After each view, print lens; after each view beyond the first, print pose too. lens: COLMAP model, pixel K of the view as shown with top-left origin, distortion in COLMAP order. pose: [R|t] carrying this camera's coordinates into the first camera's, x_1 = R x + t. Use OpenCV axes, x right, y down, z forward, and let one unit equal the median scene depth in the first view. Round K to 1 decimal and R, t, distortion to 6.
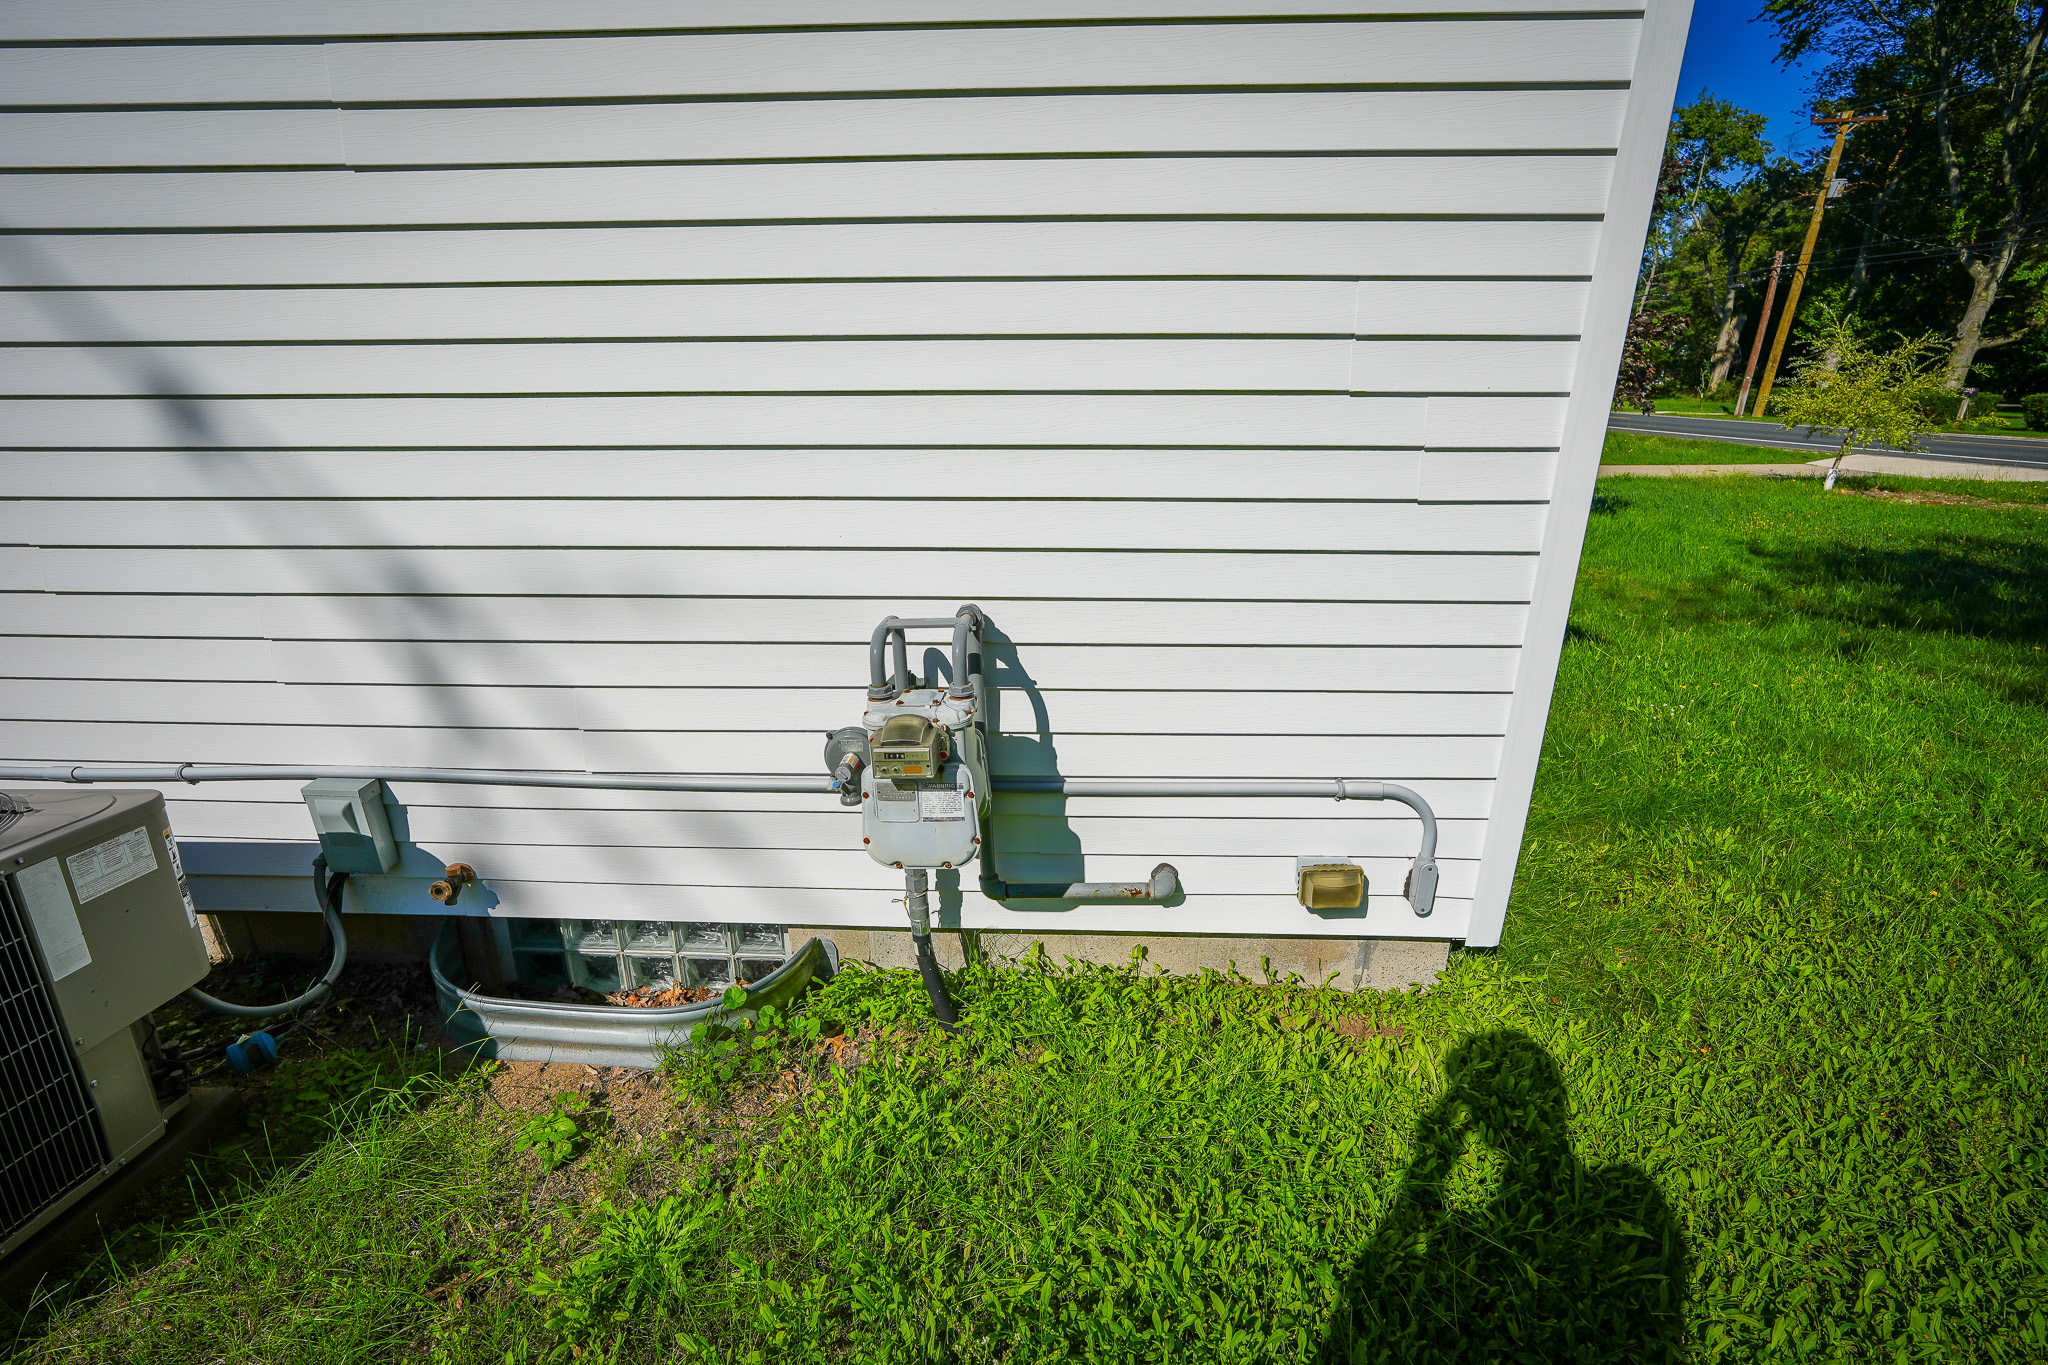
lens RADIAL K [[904.5, 0, 1018.2], [0, 904.5, 687.4], [0, 0, 1]] dist [-0.020679, 0.008278]
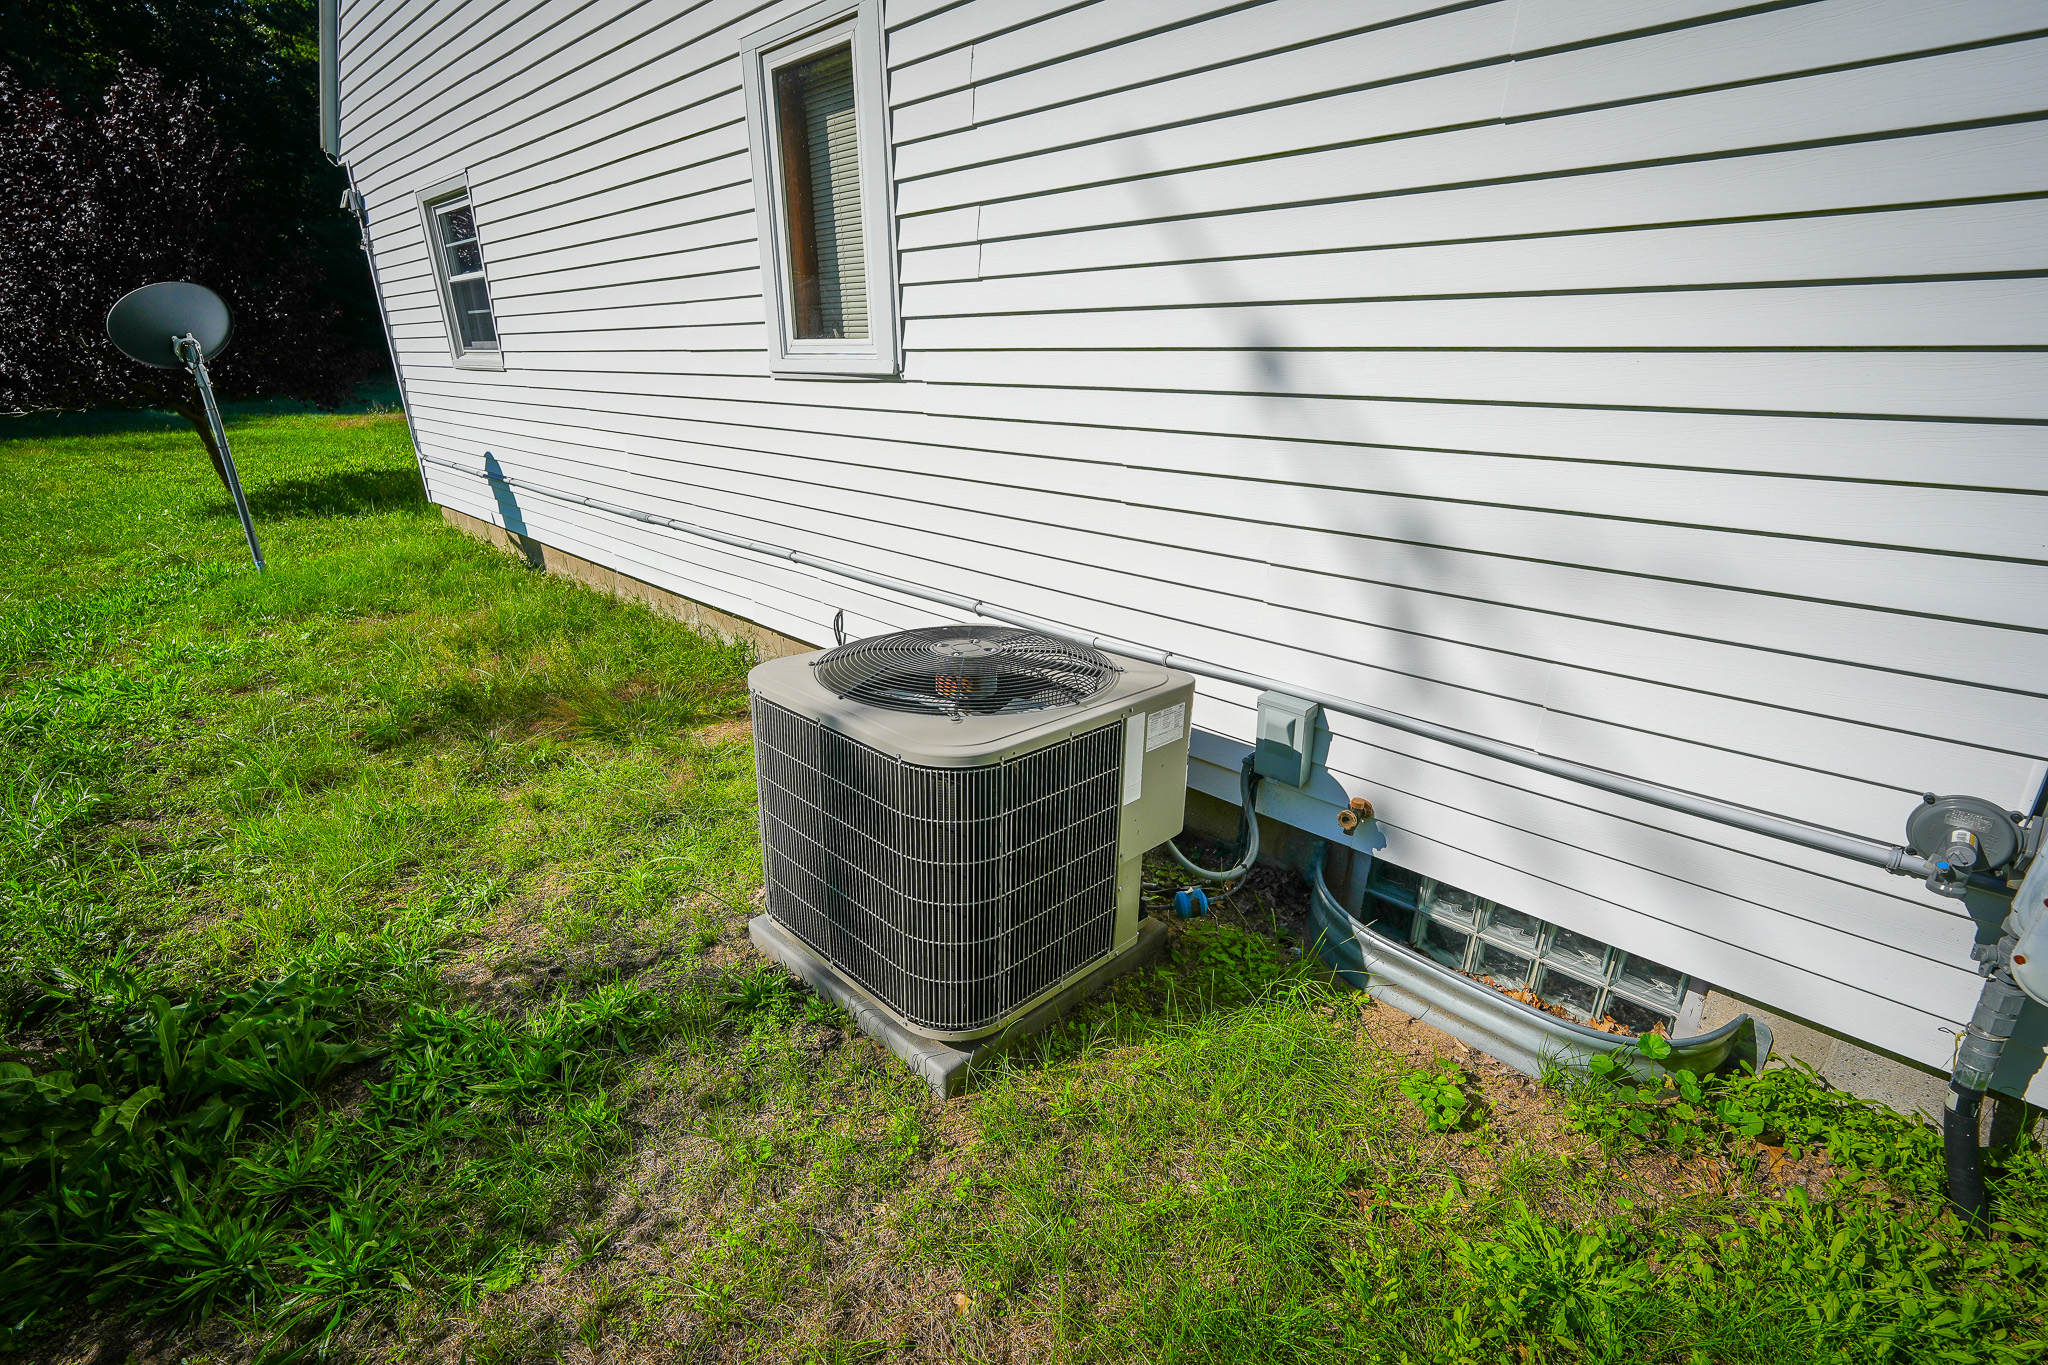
lens RADIAL K [[904.5, 0, 1014.0], [0, 904.5, 684.9], [0, 0, 1]] dist [-0.020679, 0.008278]
pose [[0.739713, 0.233368, -0.631162, -0.306098], [-0.204910, 0.971513, 0.119059, 0.025289], [0.640966, 0.041262, 0.766460, -0.083839]]
